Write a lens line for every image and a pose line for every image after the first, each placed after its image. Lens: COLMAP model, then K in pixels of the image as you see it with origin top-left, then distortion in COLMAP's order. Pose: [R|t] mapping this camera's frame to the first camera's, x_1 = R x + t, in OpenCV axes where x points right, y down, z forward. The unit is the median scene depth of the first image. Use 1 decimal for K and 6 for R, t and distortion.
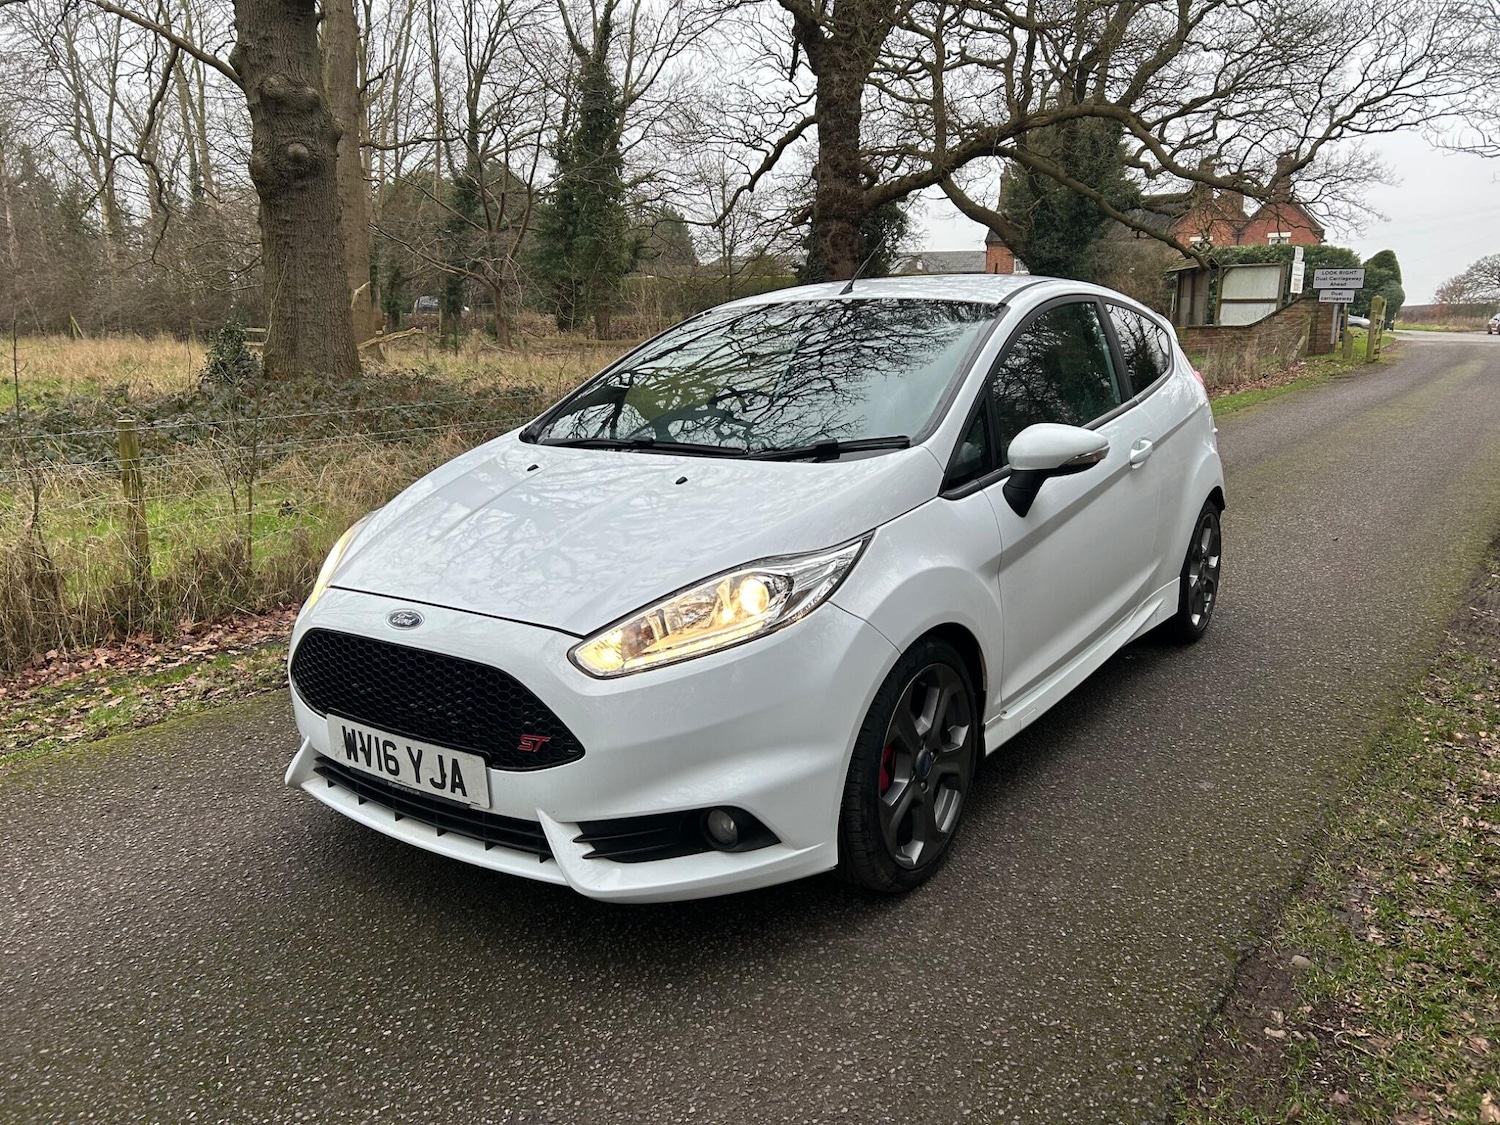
lens RADIAL K [[1135.8, 0, 758.6], [0, 1135.8, 550.1], [0, 0, 1]] dist [0.052899, -0.058695]
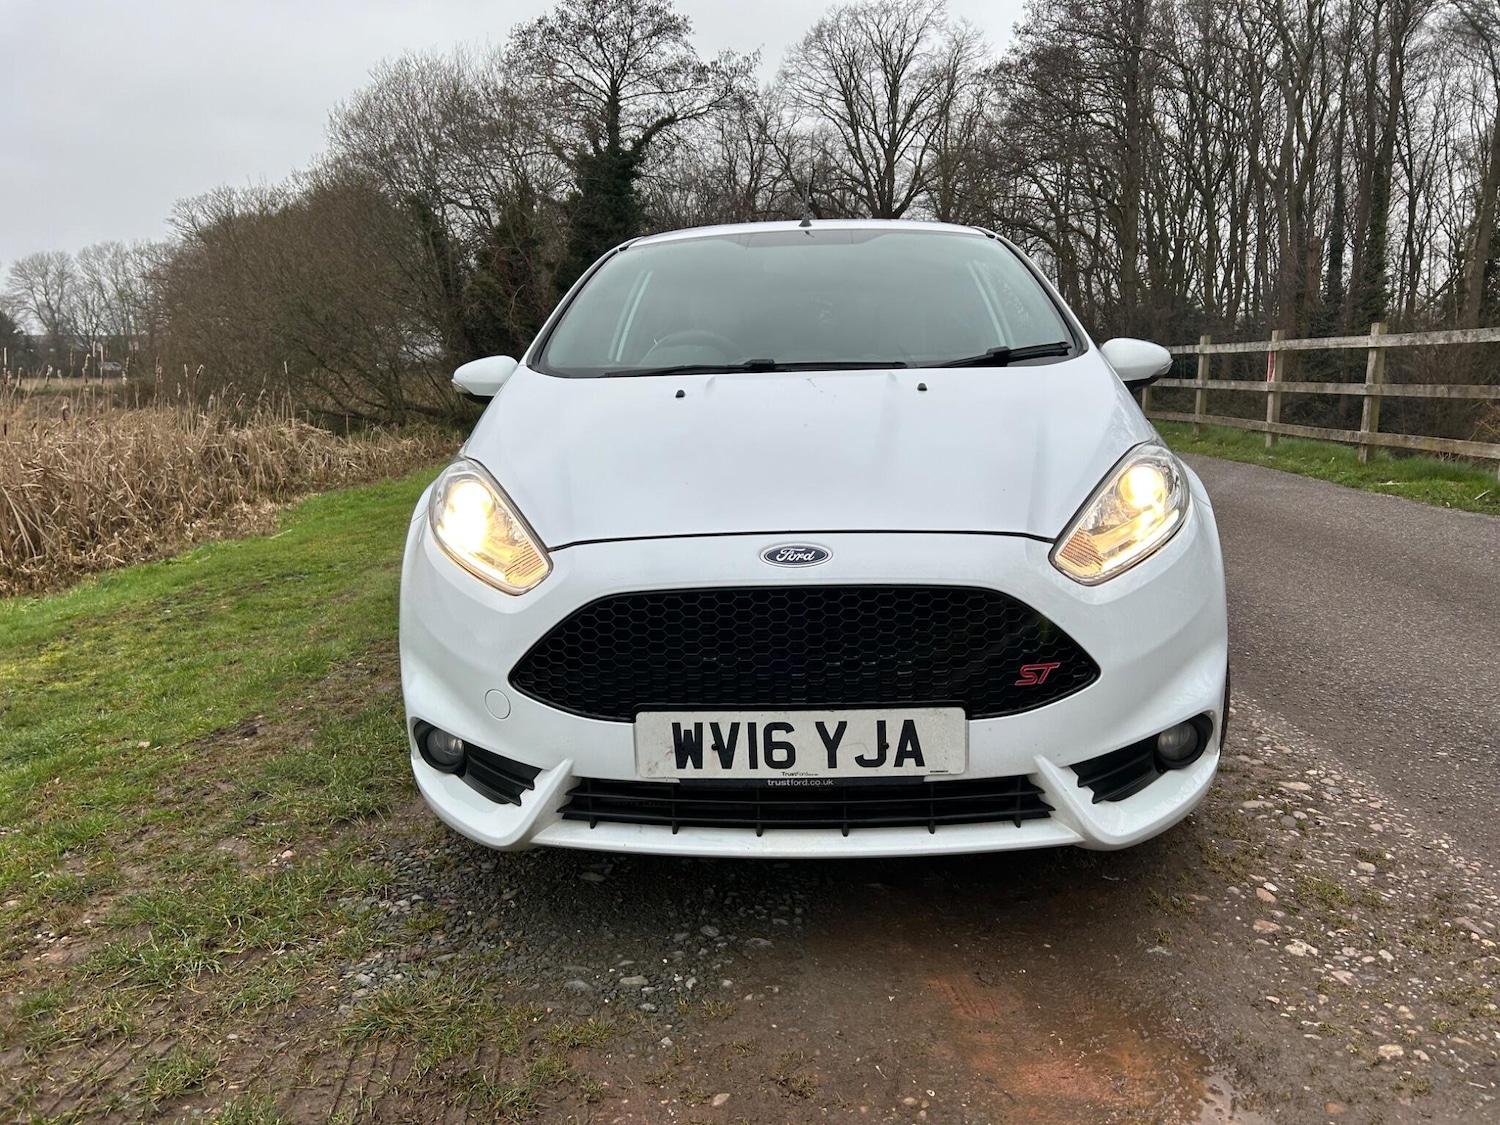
lens RADIAL K [[1133.1, 0, 745.4], [0, 1133.1, 567.0], [0, 0, 1]] dist [0.068169, -0.073249]
pose [[0.849026, -0.100029, 0.518796, -0.691445], [0.115384, 0.993317, 0.002692, 0.060593], [-0.515598, 0.057575, 0.854894, 0.364849]]
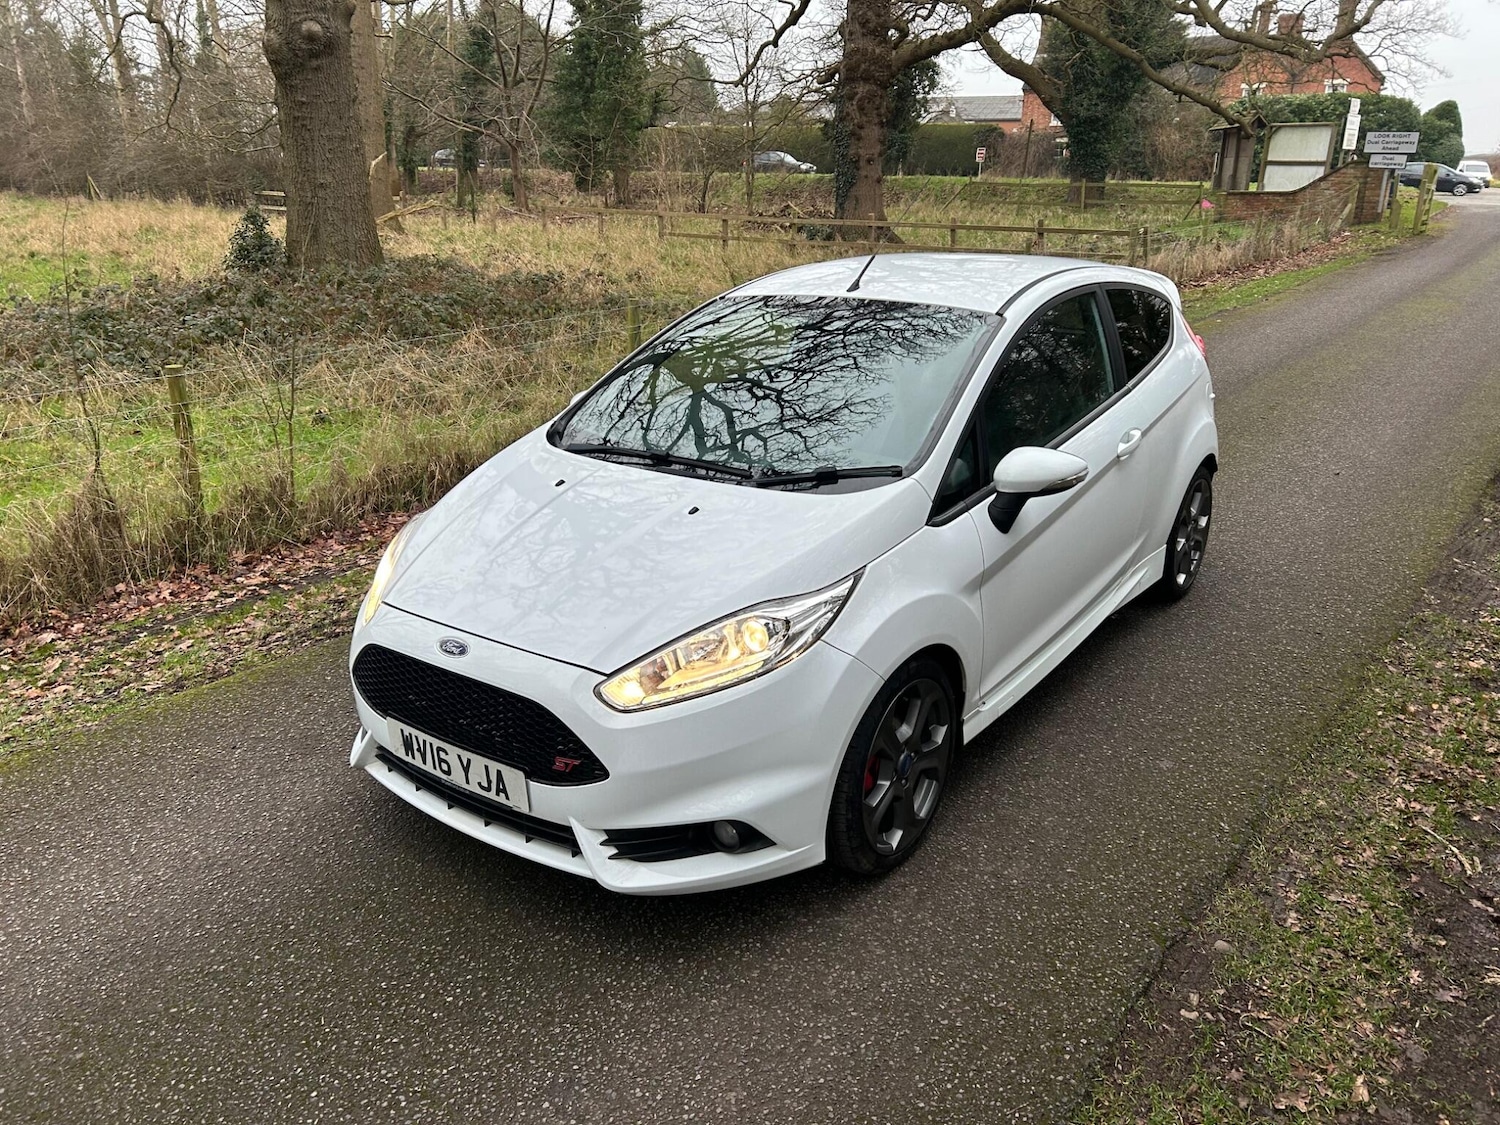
lens RADIAL K [[1141.2, 0, 742.3], [0, 1141.2, 552.9], [0, 0, 1]] dist [0.050914, -0.056677]
pose [[0.999417, 0.012524, -0.031772, 0.016825], [-0.008346, 0.991688, 0.128392, -0.176438], [0.033116, -0.128052, 0.991214, -0.118978]]
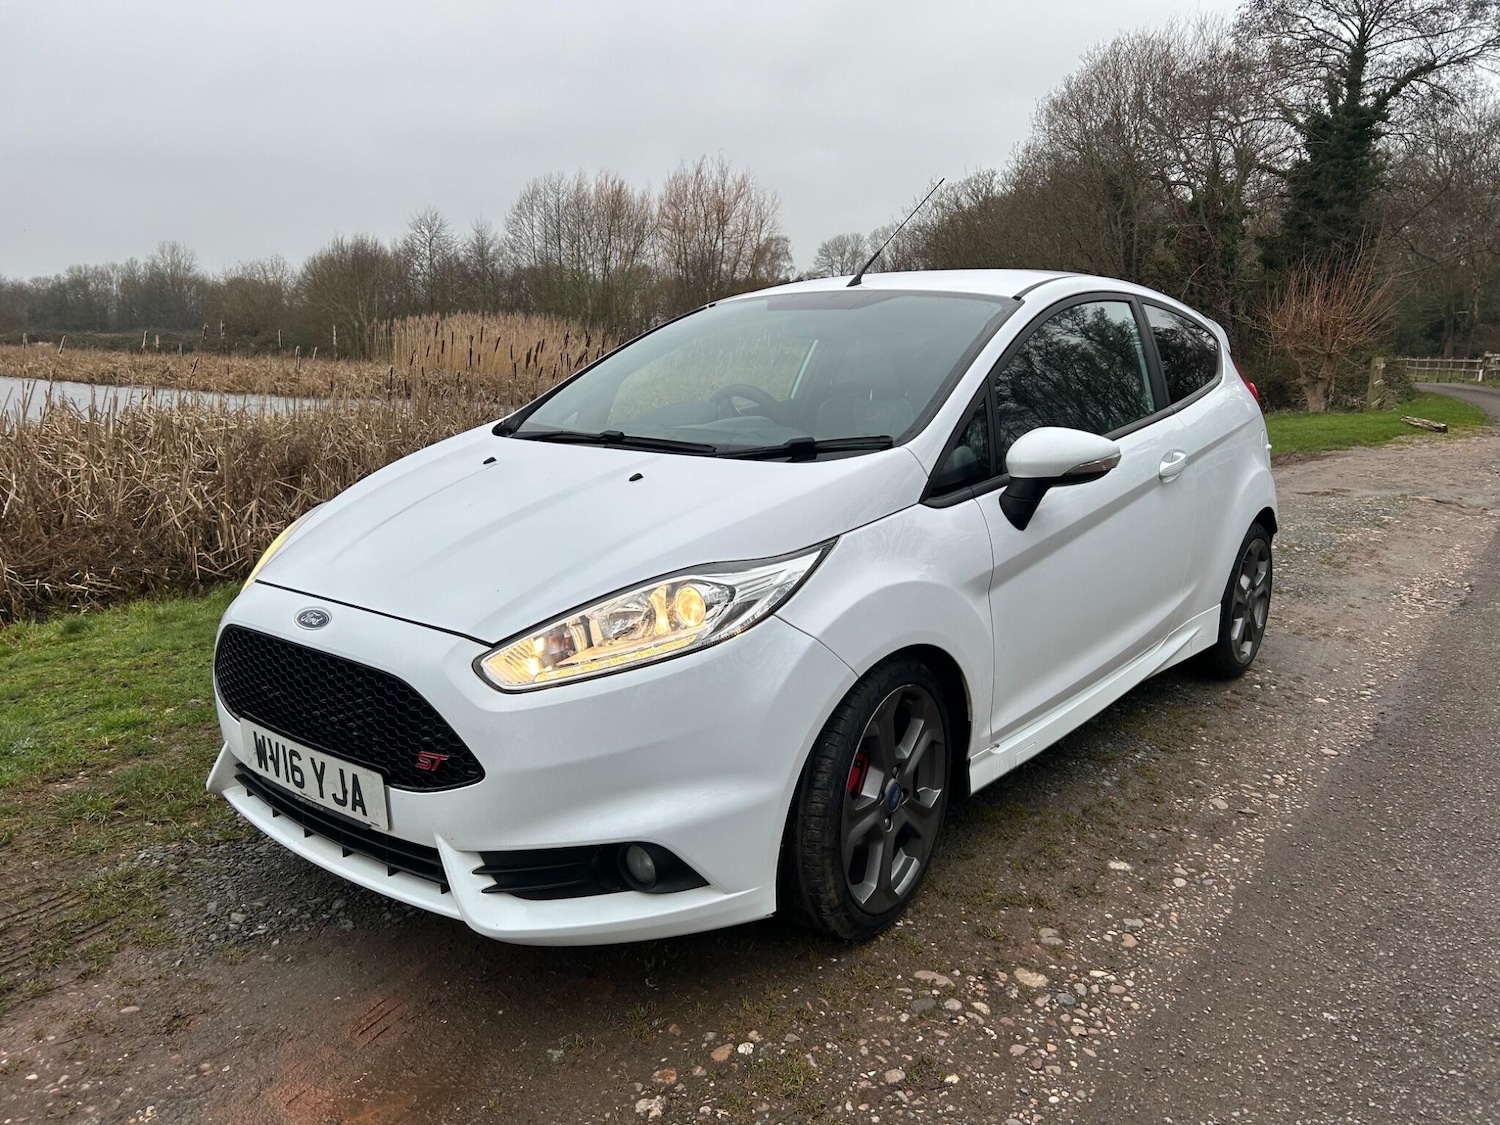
lens RADIAL K [[1129.7, 0, 759.4], [0, 1129.7, 546.7], [0, 0, 1]] dist [0.060151, -0.068466]
pose [[0.997203, 0.032317, -0.067389, 0.101699], [-0.033206, 0.999375, -0.012122, 0.002329], [0.066955, 0.014326, 0.997653, 0.106561]]
